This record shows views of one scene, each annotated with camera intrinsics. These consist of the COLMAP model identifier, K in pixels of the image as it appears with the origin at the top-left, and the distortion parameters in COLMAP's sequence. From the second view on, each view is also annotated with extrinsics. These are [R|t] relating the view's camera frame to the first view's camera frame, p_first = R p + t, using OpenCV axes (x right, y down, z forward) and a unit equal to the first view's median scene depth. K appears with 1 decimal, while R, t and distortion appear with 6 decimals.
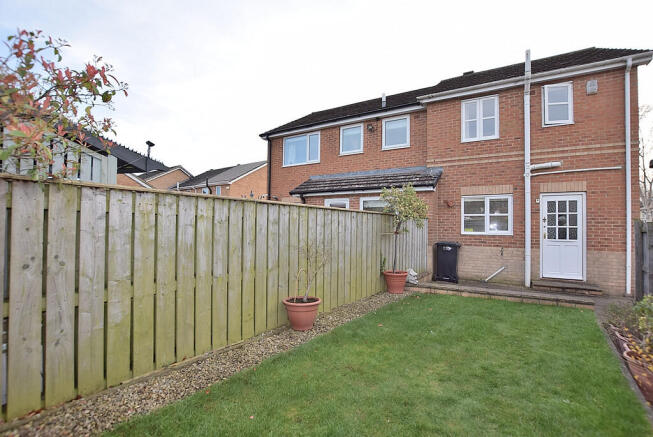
lens RADIAL K [[295.6, 0, 326.5], [0, 295.6, 218.5], [0, 0, 1]] dist [-0.022449, 0.000101]
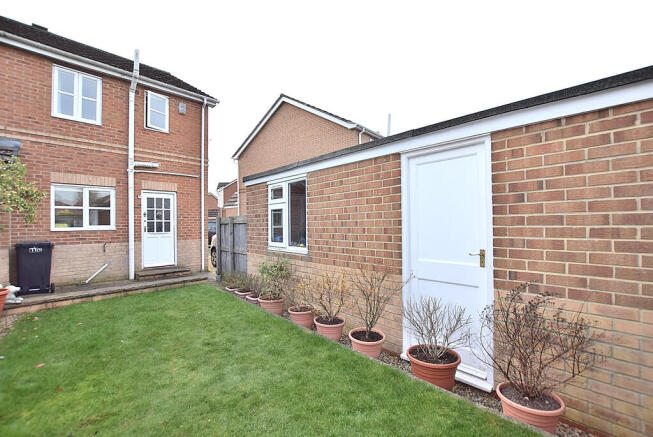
lens RADIAL K [[295.6, 0, 326.5], [0, 295.6, 218.5], [0, 0, 1]] dist [-0.022449, 0.000101]
pose [[0.196913, 0.003502, 0.980415, -0.184816], [-0.017948, 0.999839, 0.000034, 0.007008], [-0.980257, -0.017603, 0.196944, 0.126514]]
